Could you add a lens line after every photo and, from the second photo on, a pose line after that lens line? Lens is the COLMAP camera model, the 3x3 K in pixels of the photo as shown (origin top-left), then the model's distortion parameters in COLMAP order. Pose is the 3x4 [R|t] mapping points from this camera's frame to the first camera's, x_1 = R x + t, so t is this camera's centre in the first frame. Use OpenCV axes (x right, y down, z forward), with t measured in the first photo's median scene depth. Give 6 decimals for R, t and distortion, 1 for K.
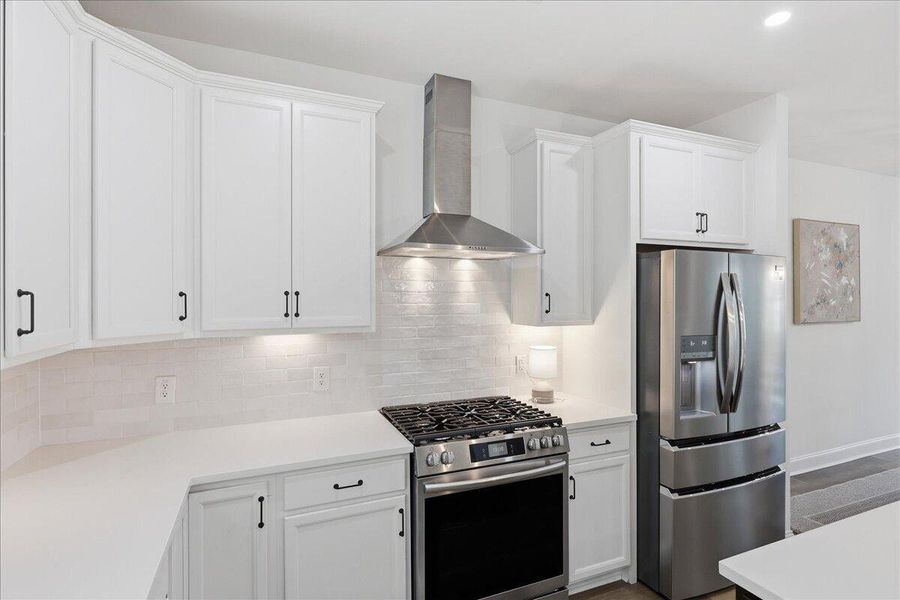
lens RADIAL K [[453.5, 0, 450.0], [0, 453.5, 300.0], [0, 0, 1]] dist [-0.000490, 0.000133]
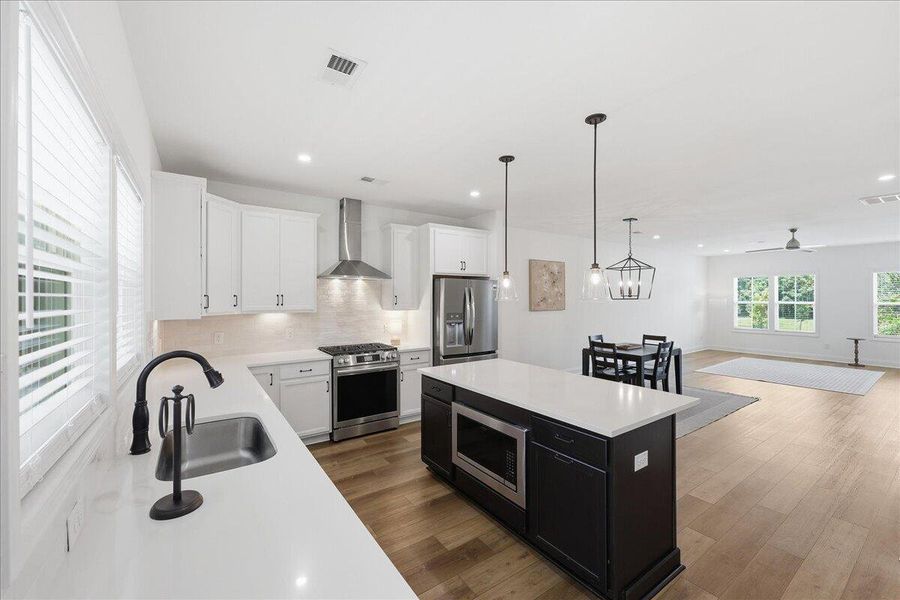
lens RADIAL K [[366.5, 0, 447.7], [0, 366.5, 297.8], [0, 0, 1]] dist [-0.001260, -0.000102]
pose [[0.980531, 0.001458, 0.196357, 0.113719], [-0.000201, 0.999979, -0.006418, 0.007135], [-0.196362, 0.006253, 0.980511, -0.879500]]
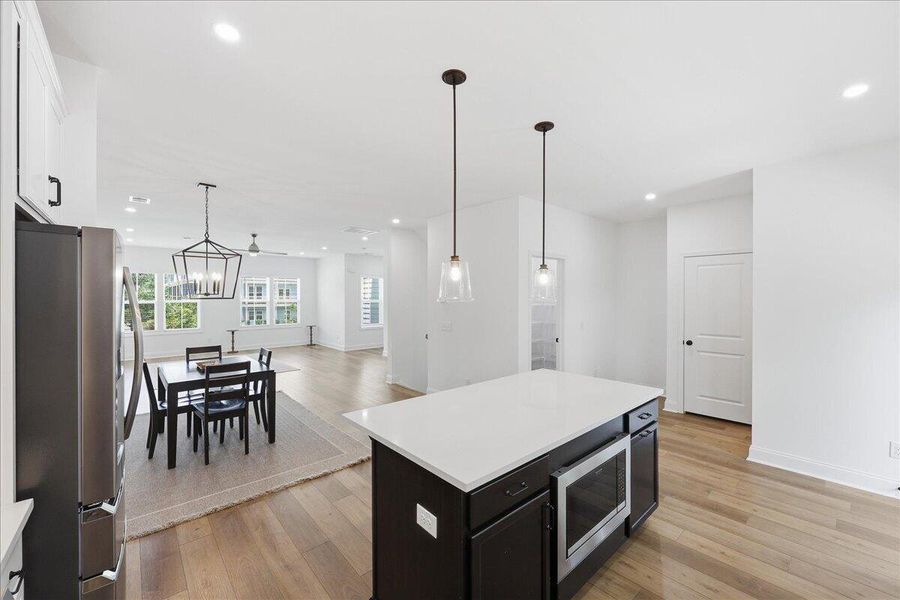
lens RADIAL K [[366.5, 0, 447.7], [0, 366.5, 297.8], [0, 0, 1]] dist [-0.001260, -0.000102]
pose [[-0.318285, -0.004004, 0.947986, -0.209177], [0.006762, 0.999956, 0.006494, -0.004910], [-0.947971, 0.008477, -0.318244, 0.642936]]
